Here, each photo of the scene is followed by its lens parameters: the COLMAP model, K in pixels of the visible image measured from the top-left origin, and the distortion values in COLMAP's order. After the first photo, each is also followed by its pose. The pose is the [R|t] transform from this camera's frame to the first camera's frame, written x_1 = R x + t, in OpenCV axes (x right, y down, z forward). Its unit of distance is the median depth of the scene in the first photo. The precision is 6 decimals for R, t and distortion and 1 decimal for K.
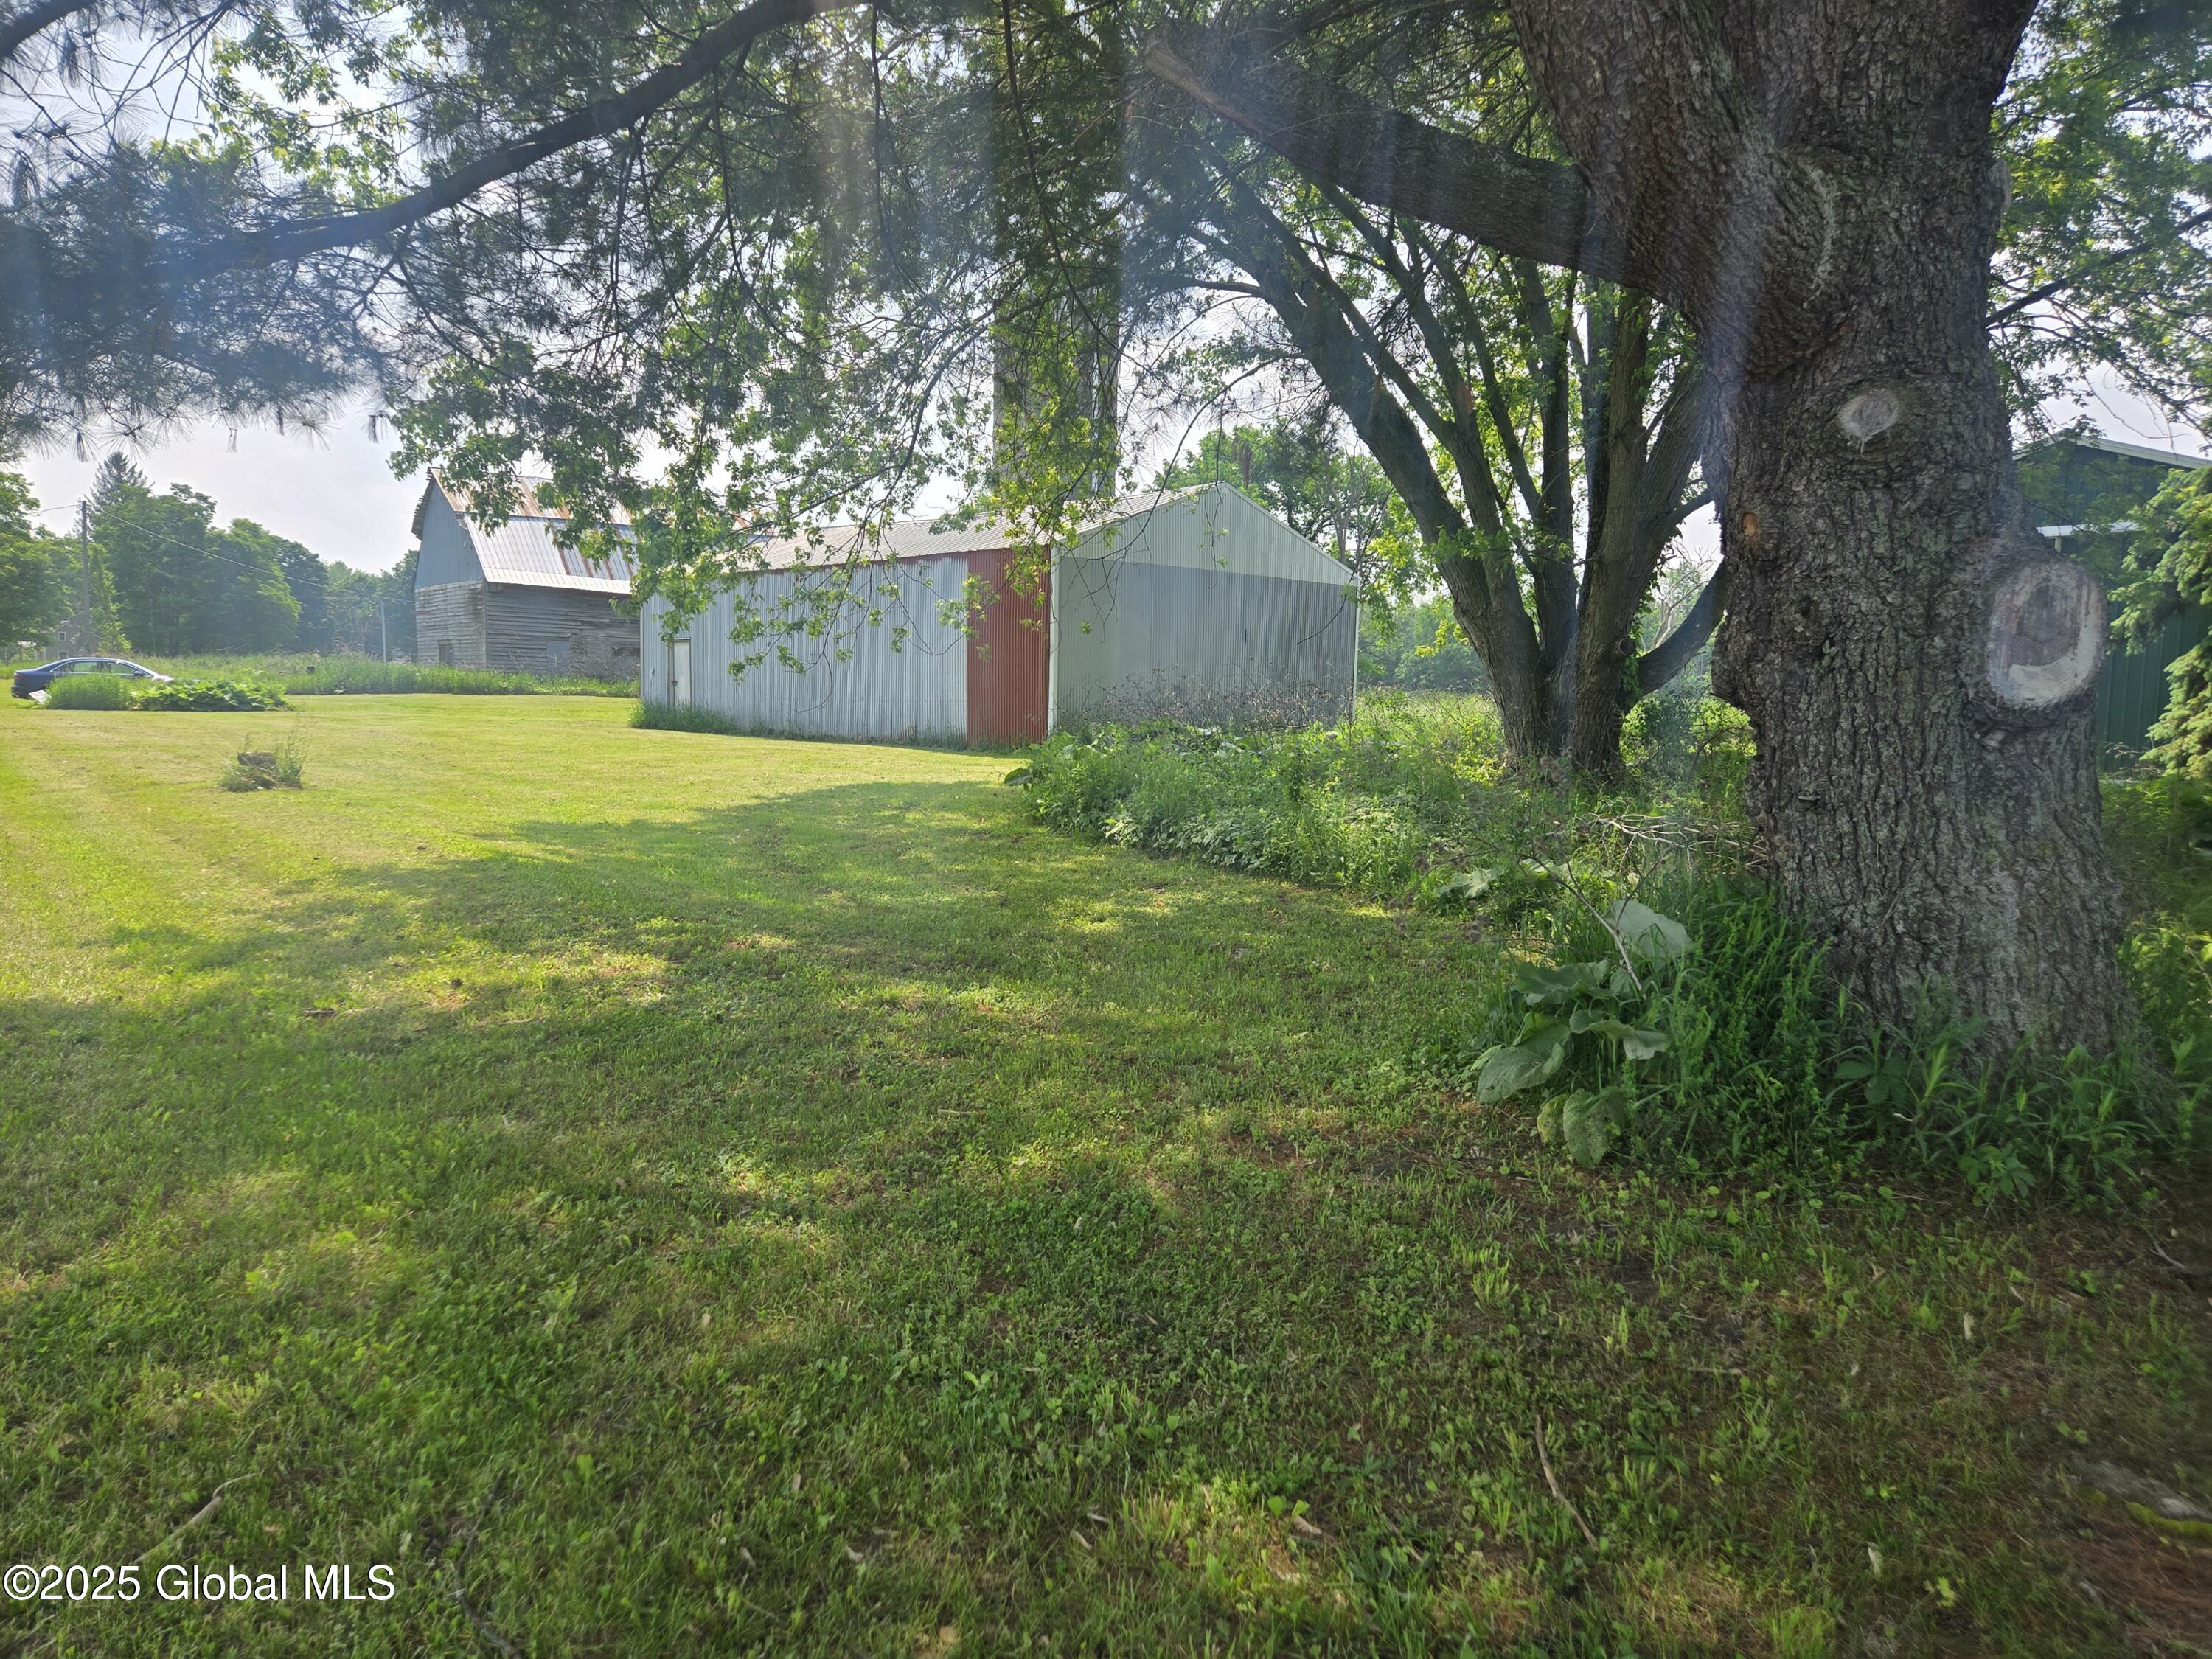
lens RADIAL K [[1477.3, 0, 1098.4], [0, 1477.3, 840.2], [0, 0, 1]] dist [0.075818, -0.067412]
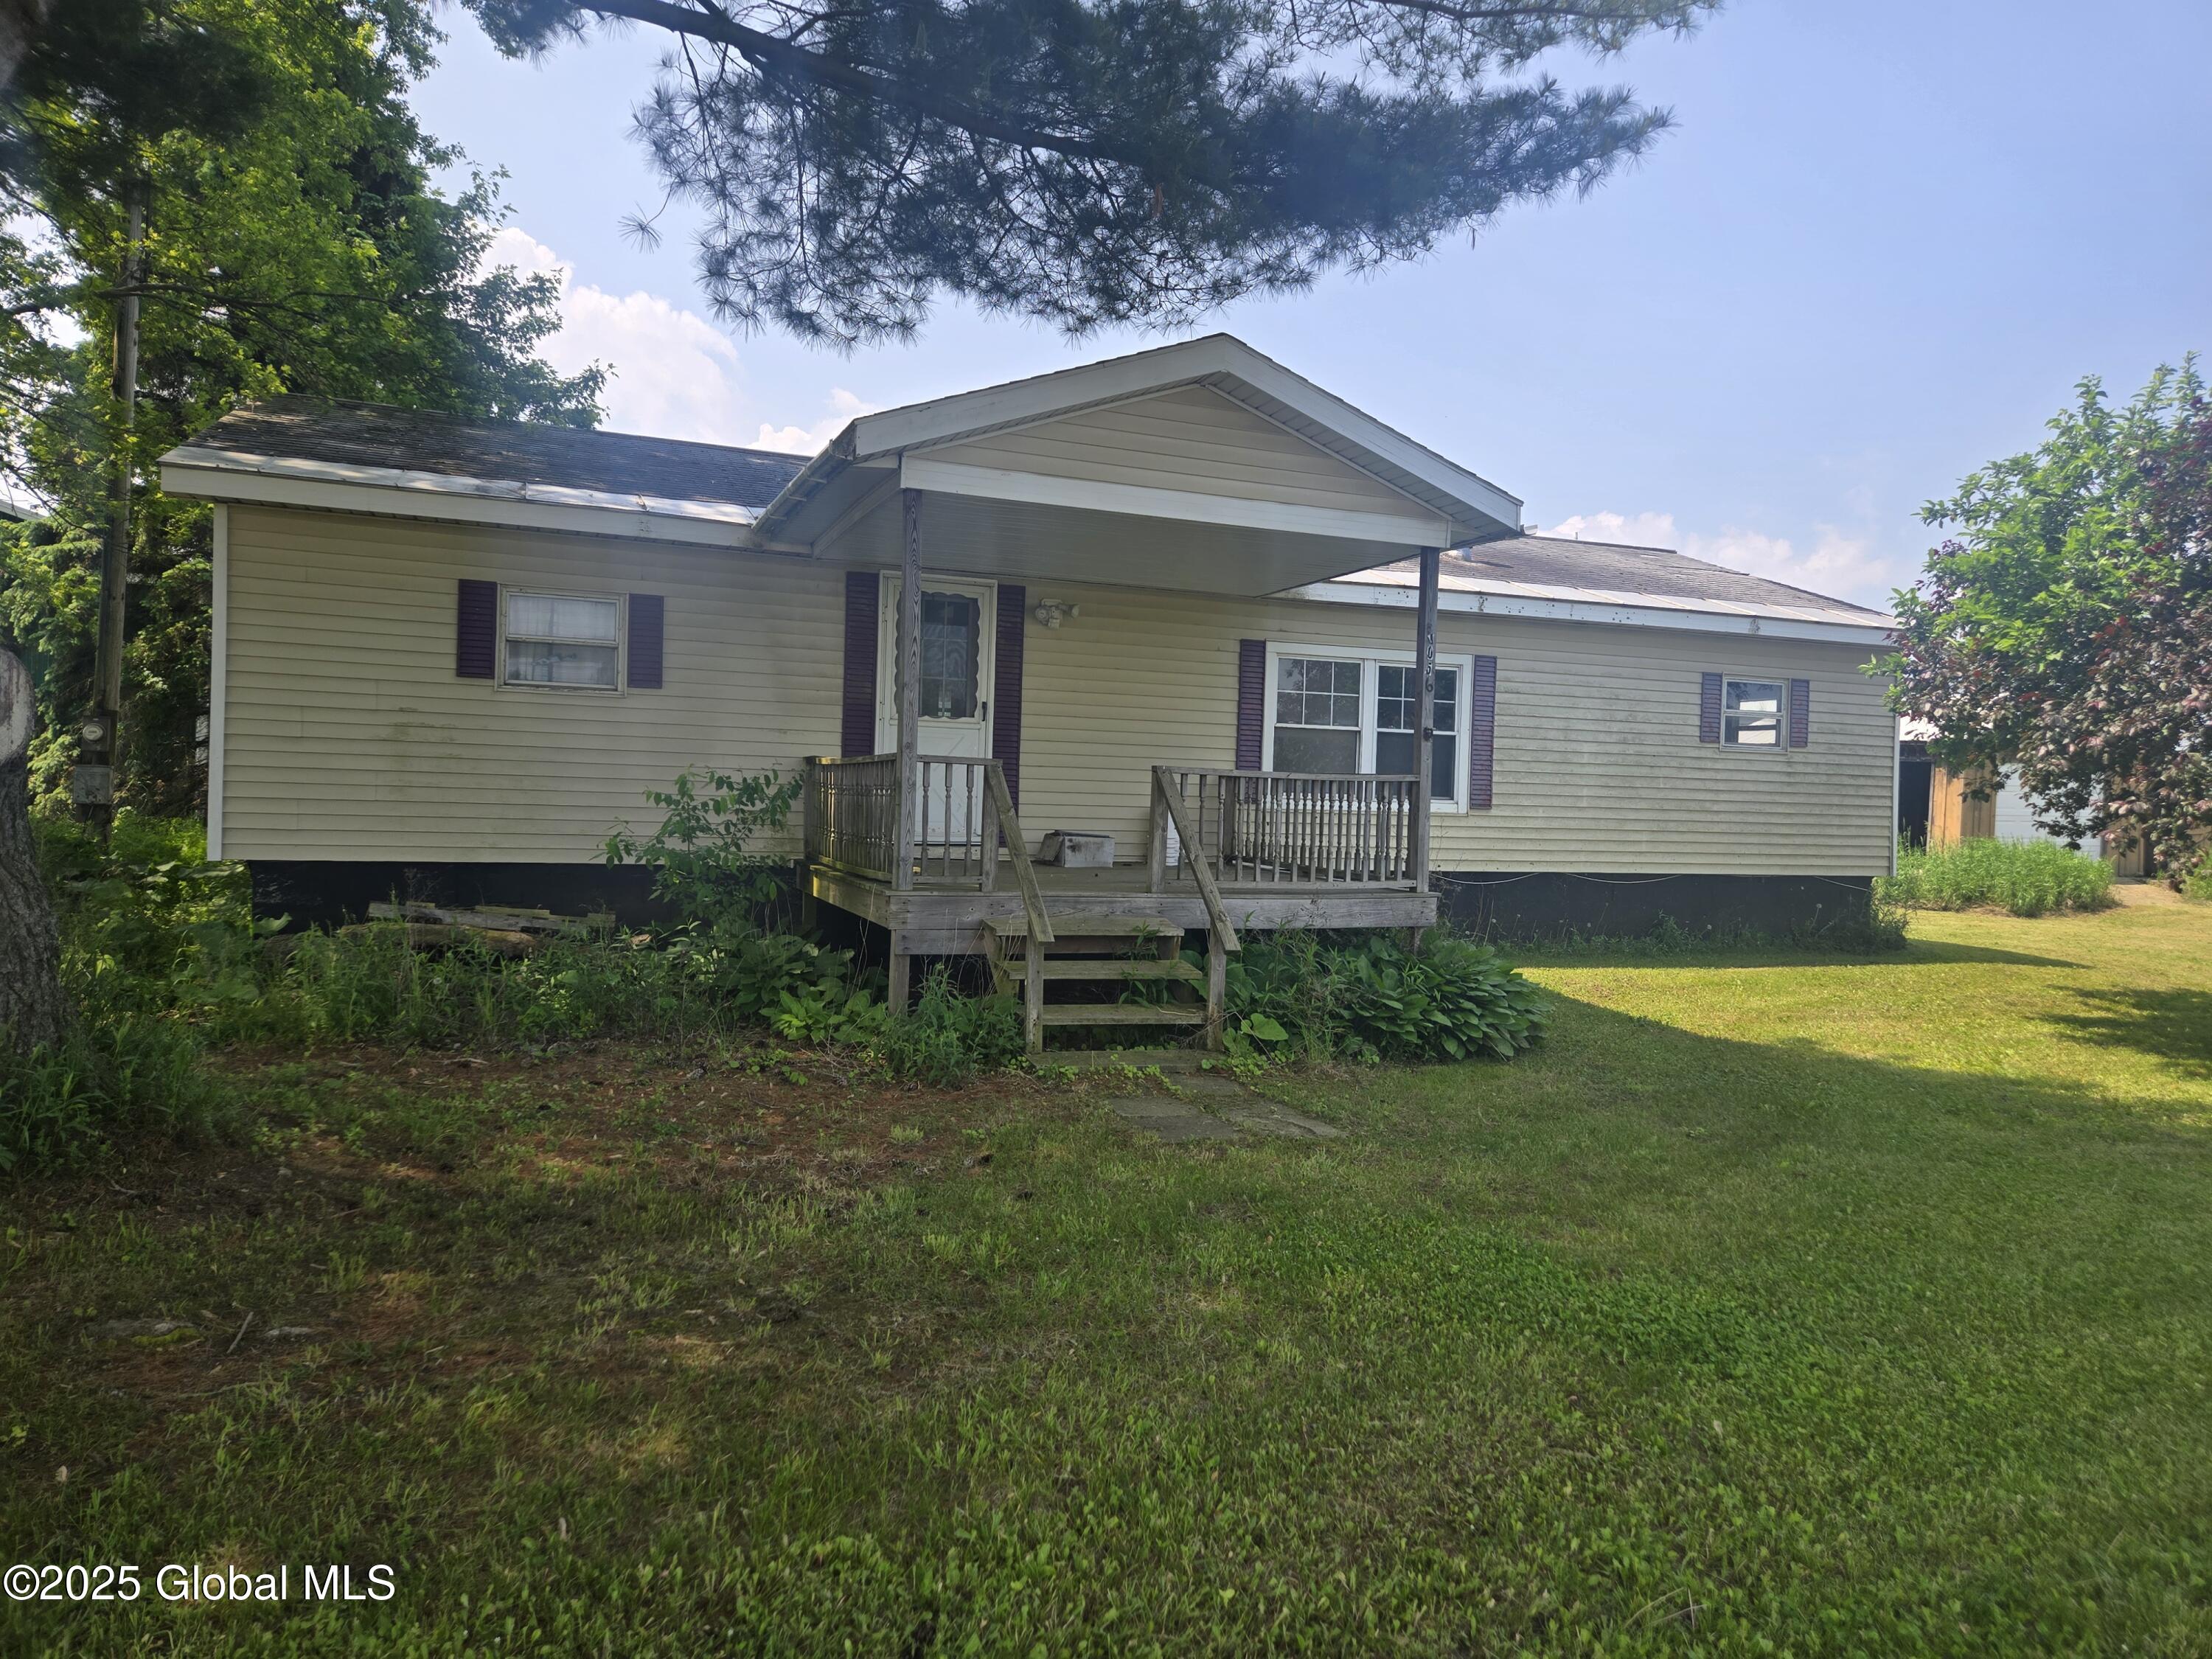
lens RADIAL K [[1477.3, 0, 1098.4], [0, 1477.3, 840.2], [0, 0, 1]] dist [0.075818, -0.067412]
pose [[0.320840, -0.036123, 0.946444, -0.246310], [0.059028, 0.998093, 0.018084, -0.001824], [-0.945292, 0.050064, 0.322360, -0.239370]]
